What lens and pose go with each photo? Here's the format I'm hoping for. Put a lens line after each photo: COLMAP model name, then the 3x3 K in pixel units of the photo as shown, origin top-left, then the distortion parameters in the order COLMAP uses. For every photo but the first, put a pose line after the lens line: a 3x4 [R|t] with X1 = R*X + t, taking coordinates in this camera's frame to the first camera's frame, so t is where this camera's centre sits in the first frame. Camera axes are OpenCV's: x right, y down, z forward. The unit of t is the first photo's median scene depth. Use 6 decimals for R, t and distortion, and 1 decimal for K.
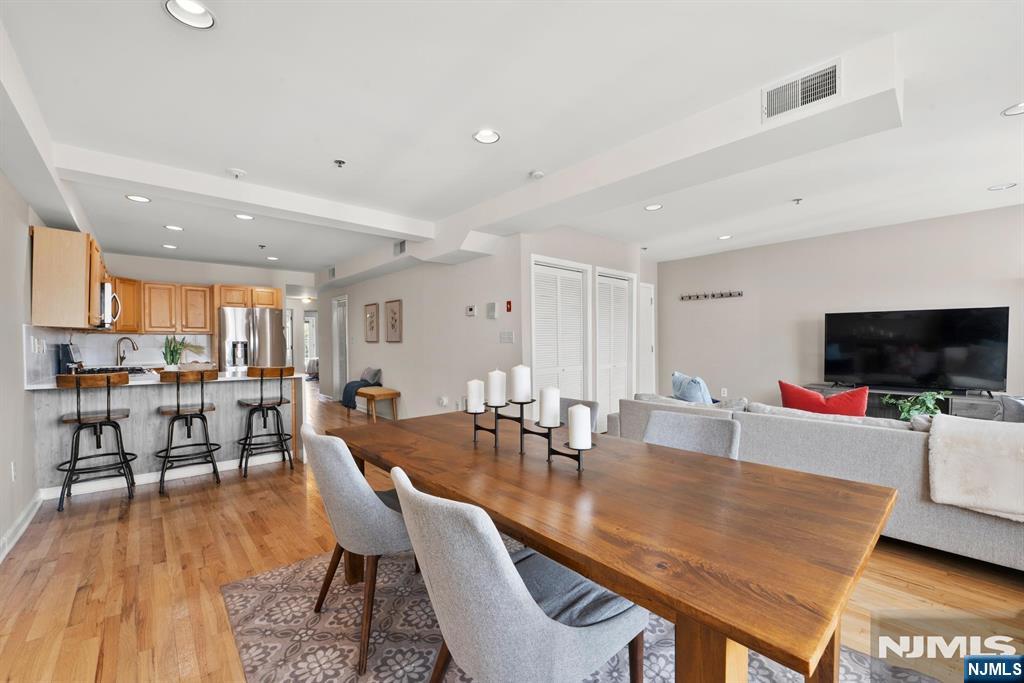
lens RADIAL K [[414.4, 0, 513.1], [0, 414.4, 351.3], [0, 0, 1]] dist [-0.001945, -0.000398]
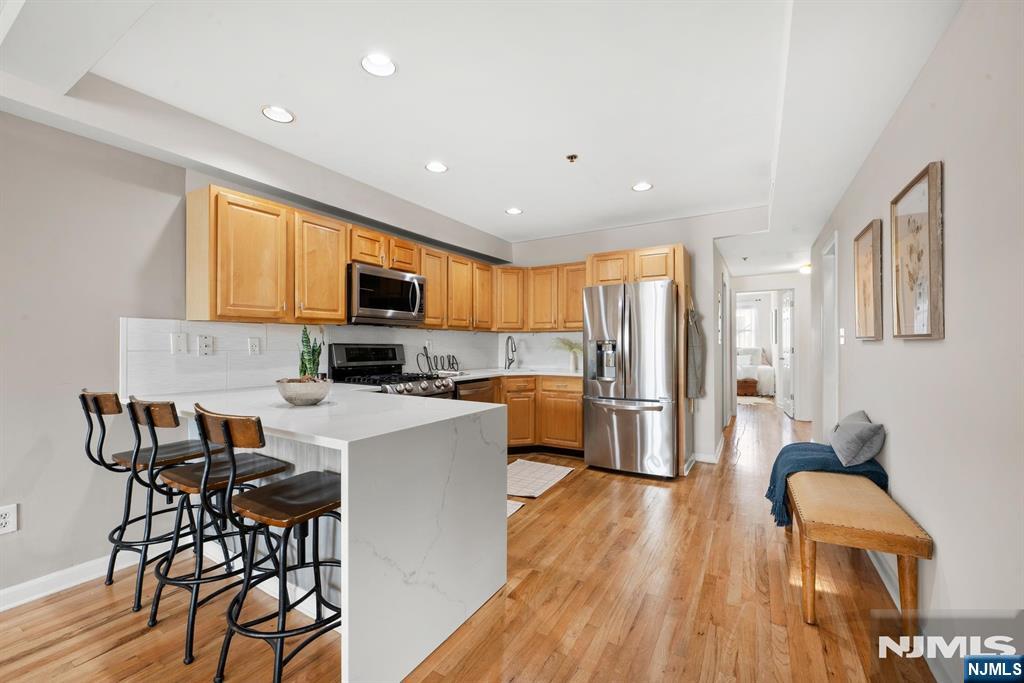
lens RADIAL K [[413.0, 0, 519.0], [0, 413.0, 343.8], [0, 0, 1]] dist [0.001698, 0.000149]
pose [[0.343752, 0.000777, -0.939060, -0.126254], [-0.016569, 0.999849, -0.005238, -0.012890], [0.938914, 0.017359, 0.343713, 0.664617]]
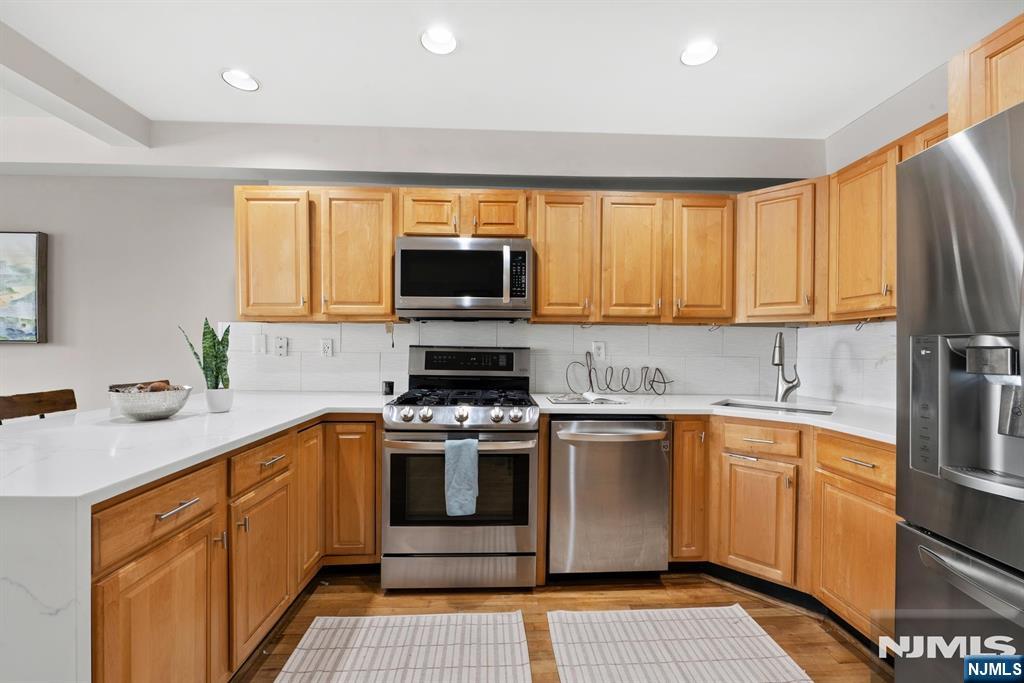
lens RADIAL K [[414.4, 0, 513.1], [0, 414.4, 351.3], [0, 0, 1]] dist [-0.001945, -0.000398]
pose [[-0.617385, 0.000226, -0.786661, -0.420726], [-0.021301, 0.999628, 0.017005, -0.015388], [0.786372, 0.027256, -0.617151, 0.952866]]
